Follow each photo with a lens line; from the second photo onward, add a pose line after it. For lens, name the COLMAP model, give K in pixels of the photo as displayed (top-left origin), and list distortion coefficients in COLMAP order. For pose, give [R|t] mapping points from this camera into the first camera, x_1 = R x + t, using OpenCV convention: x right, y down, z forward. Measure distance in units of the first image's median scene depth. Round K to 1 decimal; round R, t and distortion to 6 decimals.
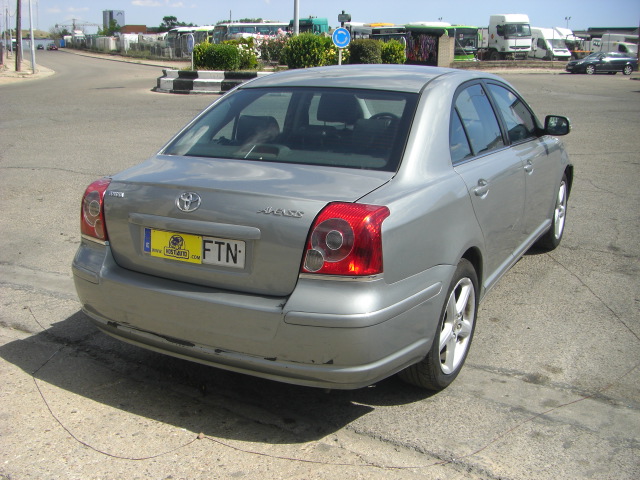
lens RADIAL K [[726.3, 0, 293.3], [0, 726.3, 273.6], [0, 0, 1]] dist [-0.160011, 0.052375]
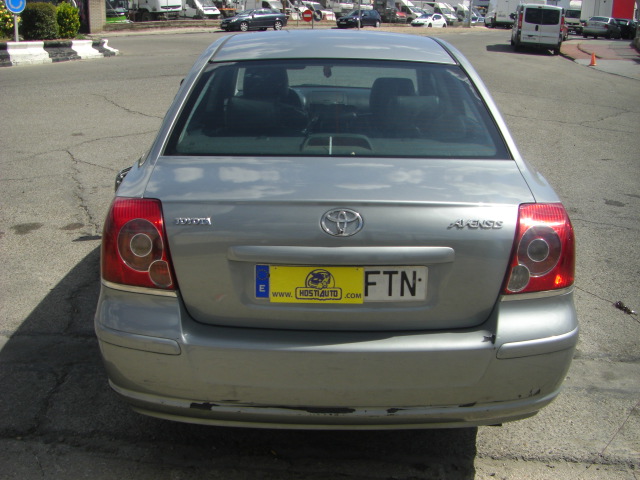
lens RADIAL K [[726.3, 0, 293.3], [0, 726.3, 273.6], [0, 0, 1]] dist [-0.160011, 0.052375]
pose [[0.875959, -0.154826, 0.456863, -0.499397], [0.131547, 0.987866, 0.082556, -0.108977], [-0.464102, -0.012217, 0.885698, 0.353669]]
